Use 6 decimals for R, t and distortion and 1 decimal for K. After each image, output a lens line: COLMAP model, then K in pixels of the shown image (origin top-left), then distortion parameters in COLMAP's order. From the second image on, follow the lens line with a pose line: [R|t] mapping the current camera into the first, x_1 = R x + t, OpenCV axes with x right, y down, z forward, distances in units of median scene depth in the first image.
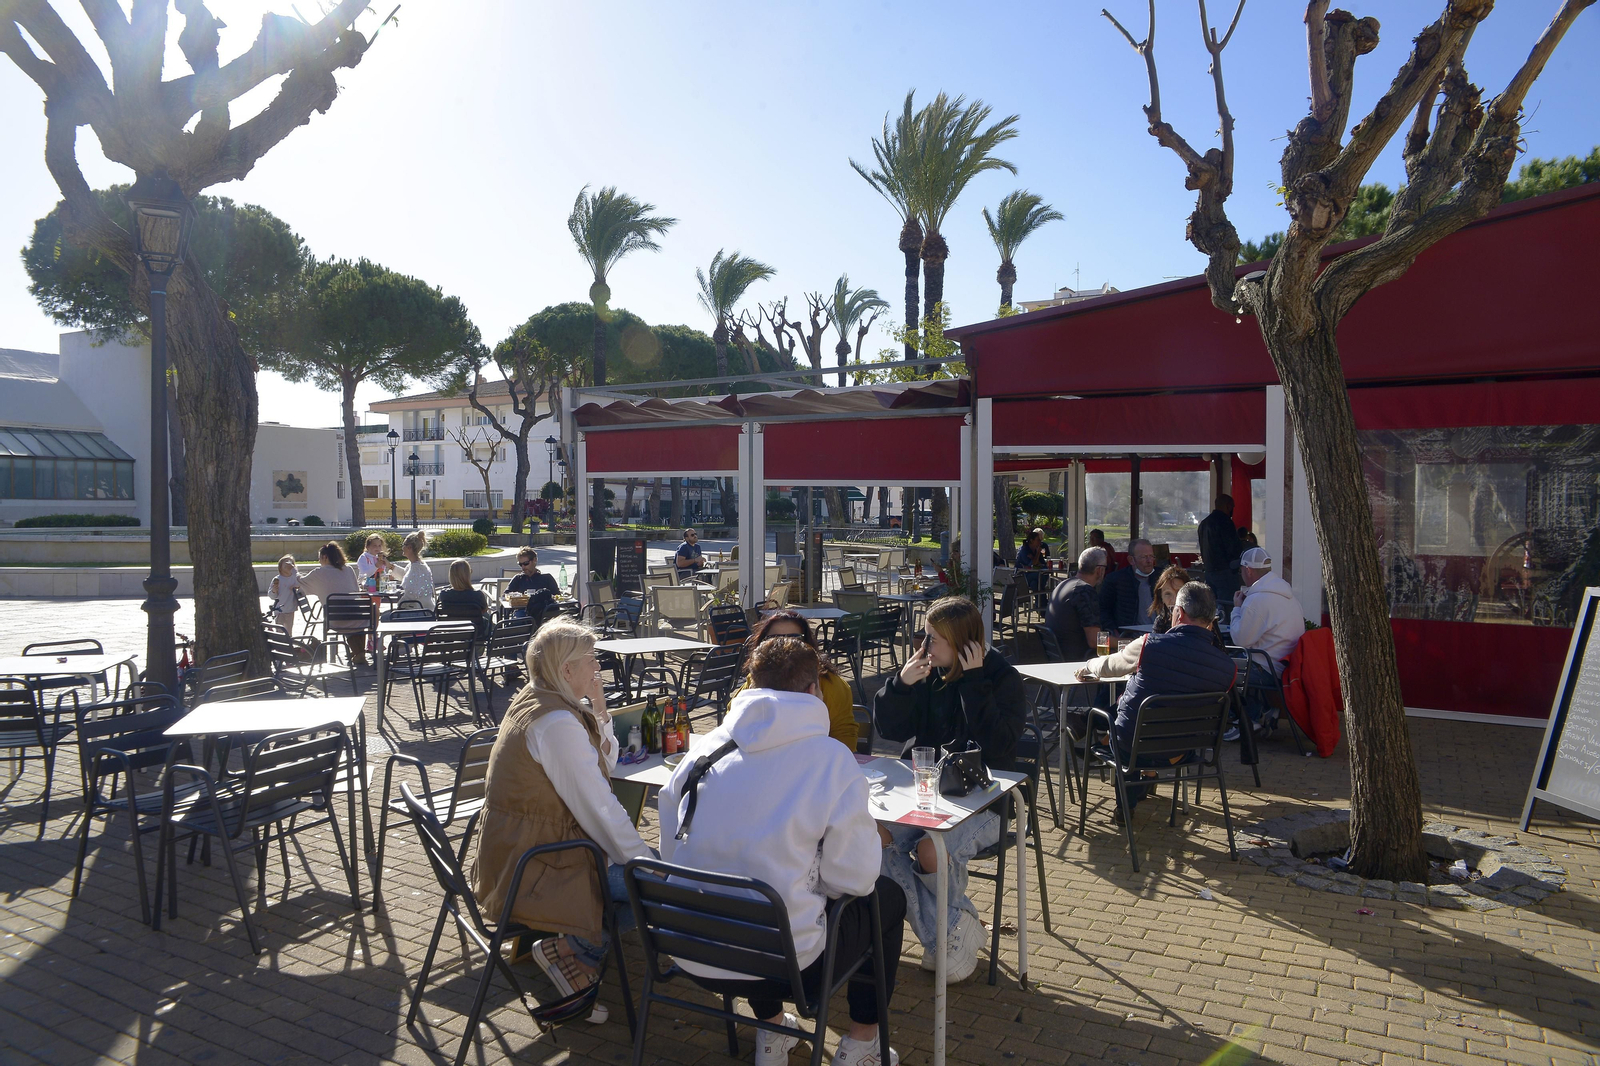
lens RADIAL K [[1112.1, 0, 801.8], [0, 1112.1, 536.5], [0, 0, 1]] dist [-0.125488, 0.108618]
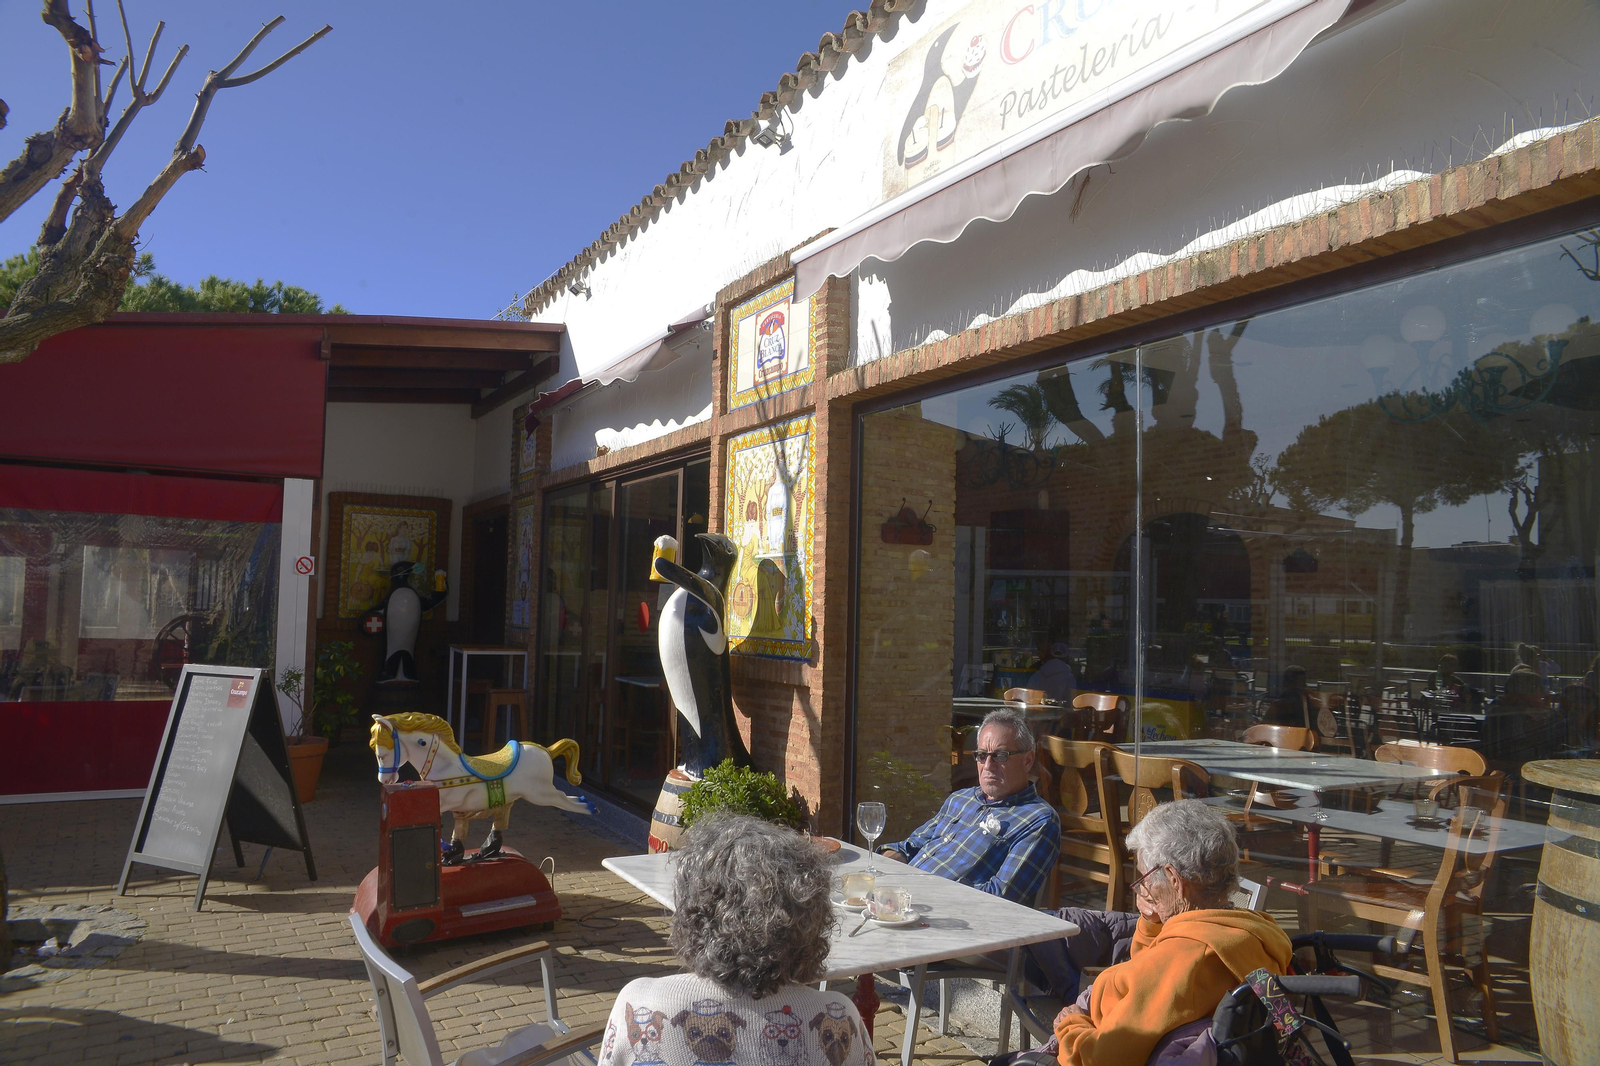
lens RADIAL K [[1112.1, 0, 801.8], [0, 1112.1, 536.5], [0, 0, 1]] dist [-0.125488, 0.108618]
pose [[0.471002, 0.067045, 0.879581, 0.030163], [-0.000767, 0.997138, -0.075595, -0.001606], [-0.882132, 0.034931, 0.469706, -0.116525]]
